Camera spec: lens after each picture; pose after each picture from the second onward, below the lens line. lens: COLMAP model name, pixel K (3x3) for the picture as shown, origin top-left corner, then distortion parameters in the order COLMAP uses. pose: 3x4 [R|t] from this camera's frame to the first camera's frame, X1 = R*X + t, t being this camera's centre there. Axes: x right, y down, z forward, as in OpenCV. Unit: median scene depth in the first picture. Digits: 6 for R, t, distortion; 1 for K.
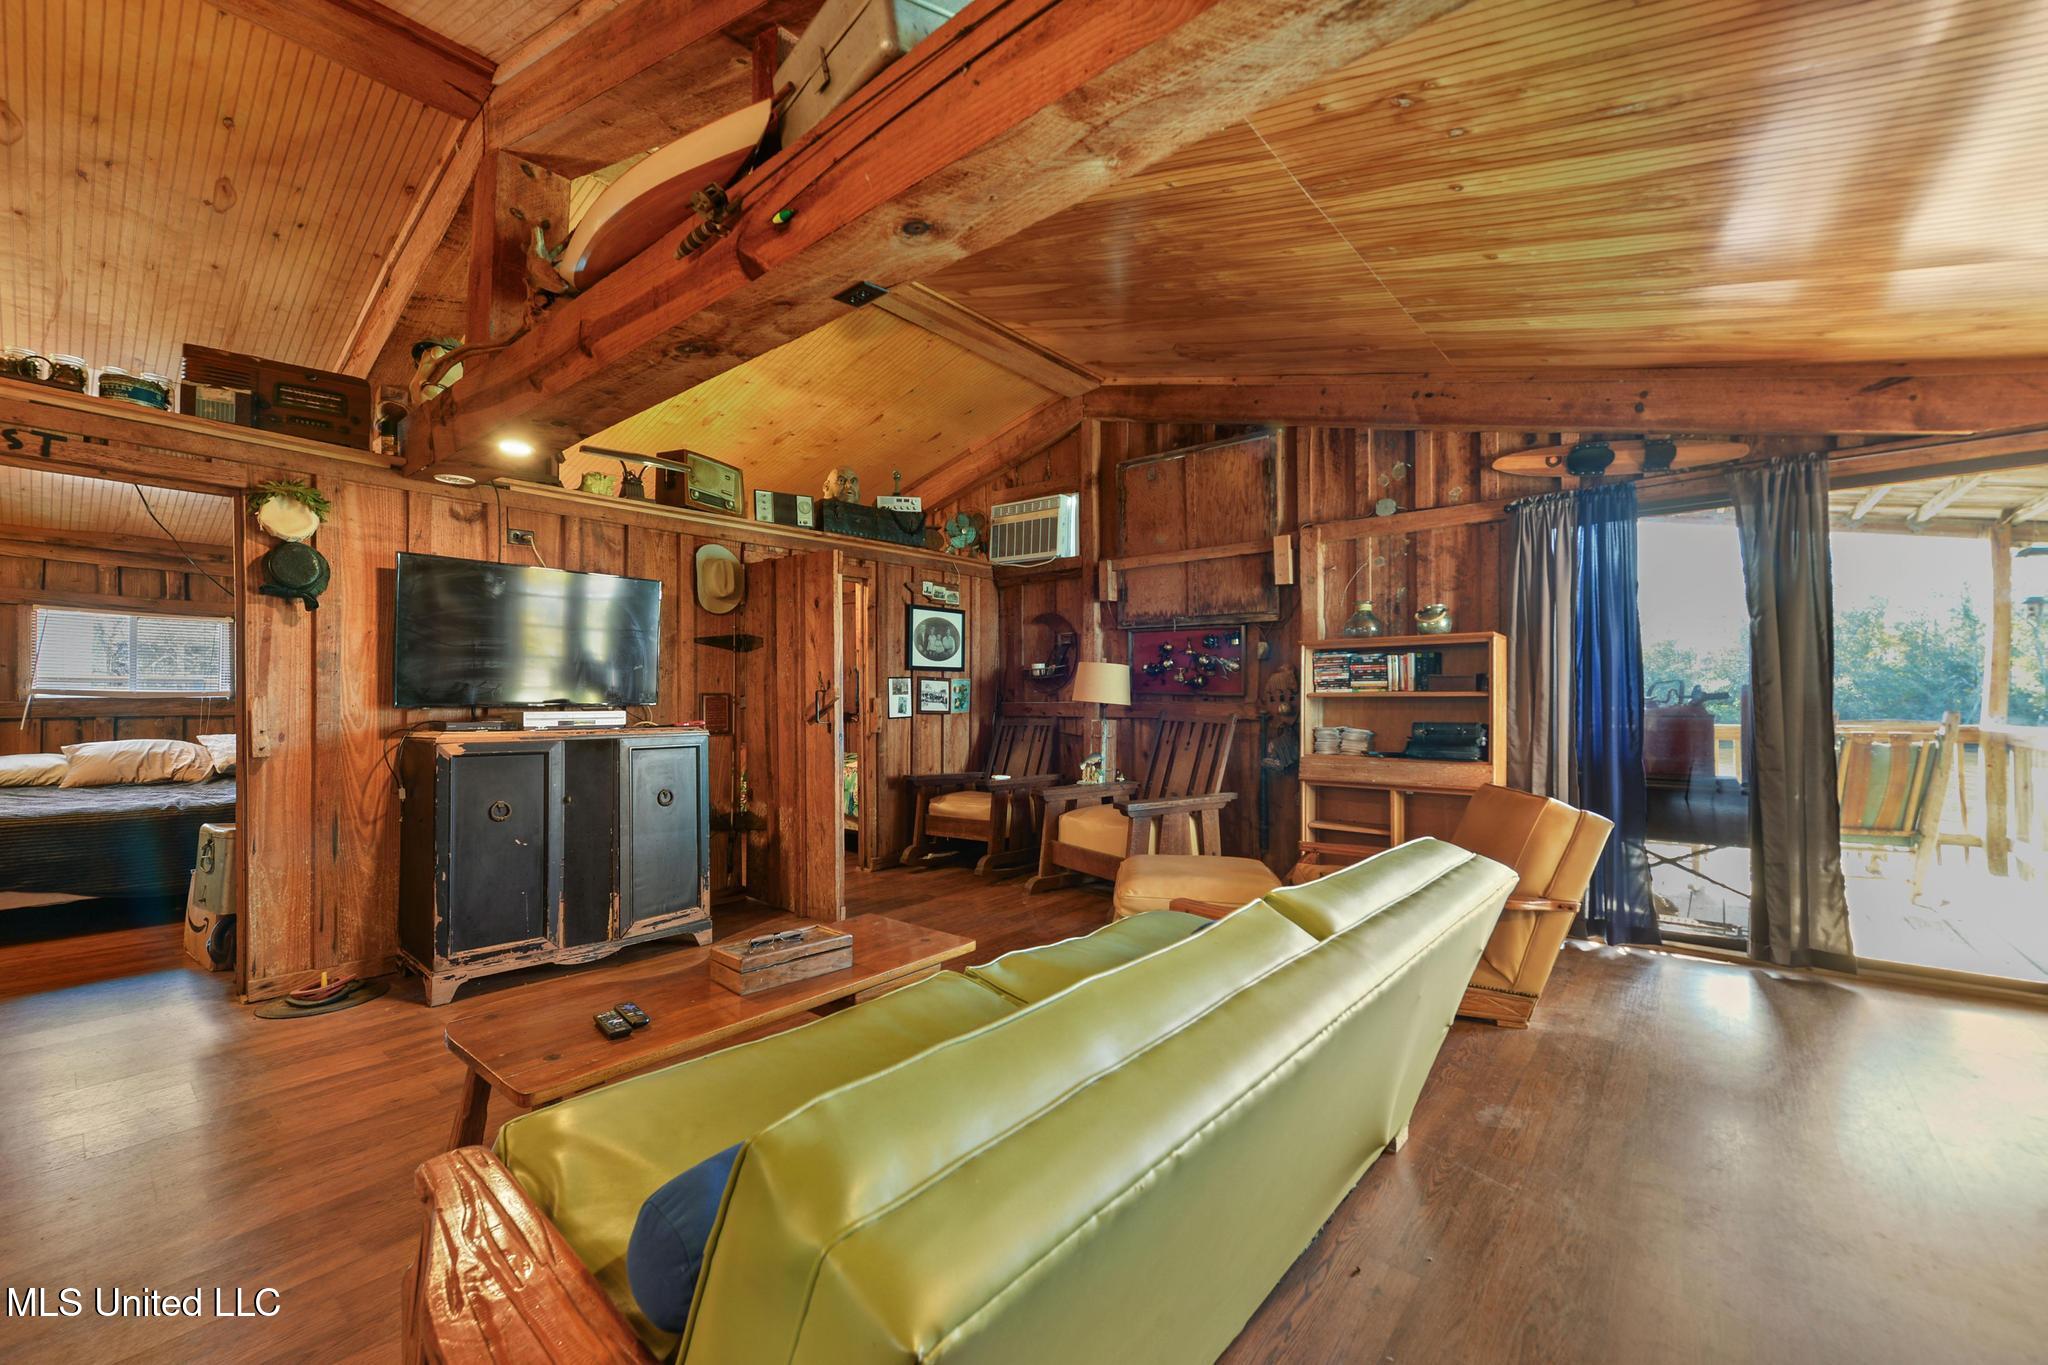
lens RADIAL K [[816.6, 0, 1023.8], [0, 816.6, 681.9], [0, 0, 1]] dist [0.002159, -0.000142]
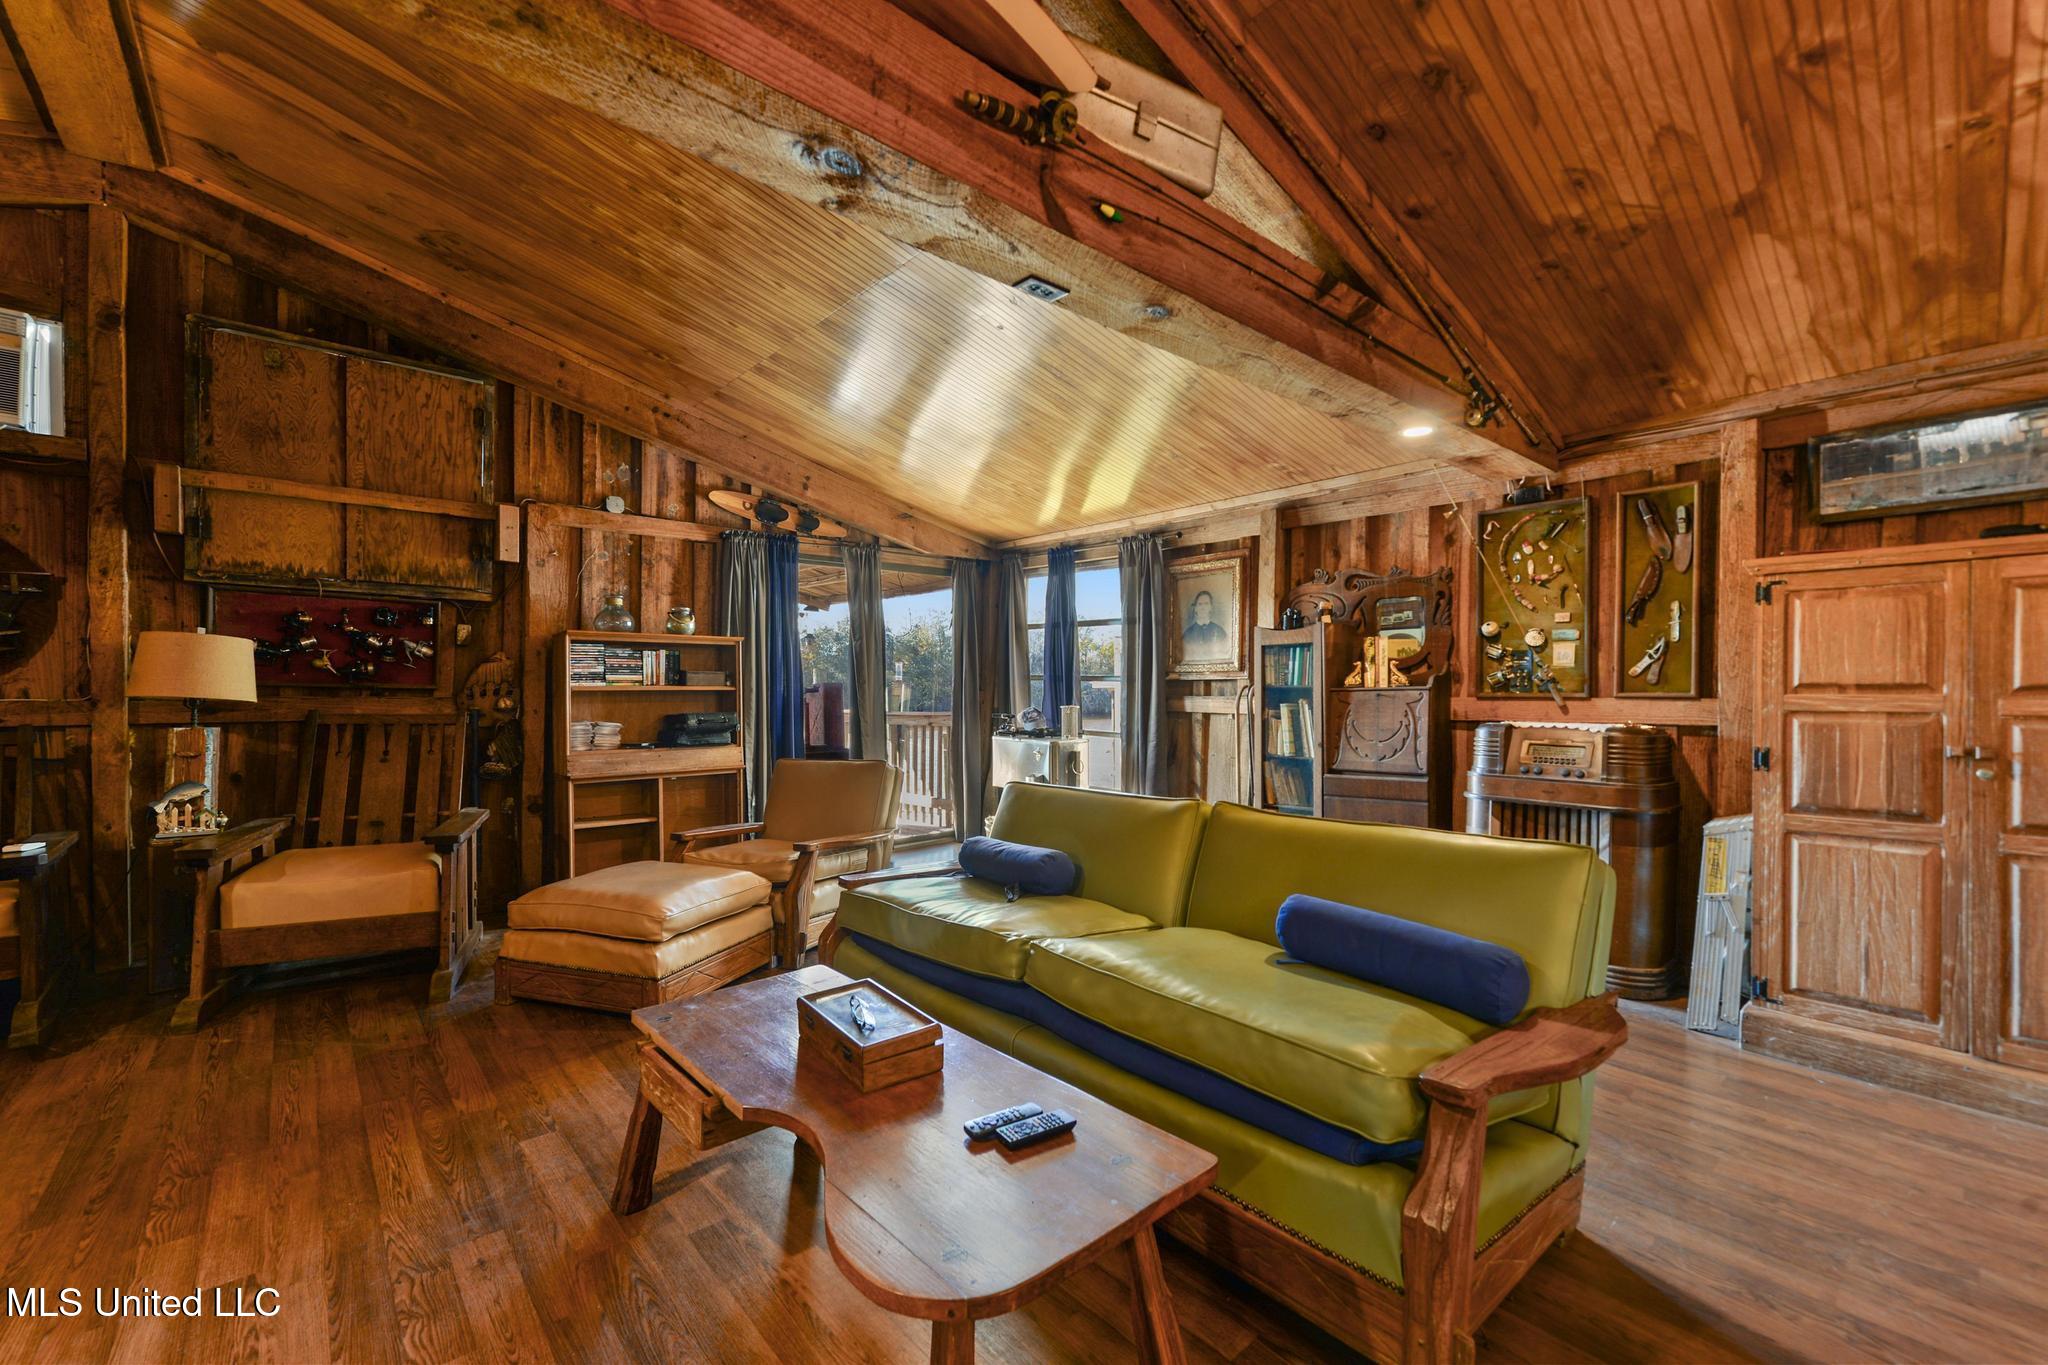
lens RADIAL K [[798.1, 0, 1022.0], [0, 798.1, 686.4], [0, 0, 1]] dist [-0.013406, 0.000041]
pose [[0.151882, 0.005388, 0.988384, -0.449114], [-0.019941, 0.999798, -0.002386, 0.005302], [-0.988197, -0.019347, 0.151959, 0.335728]]
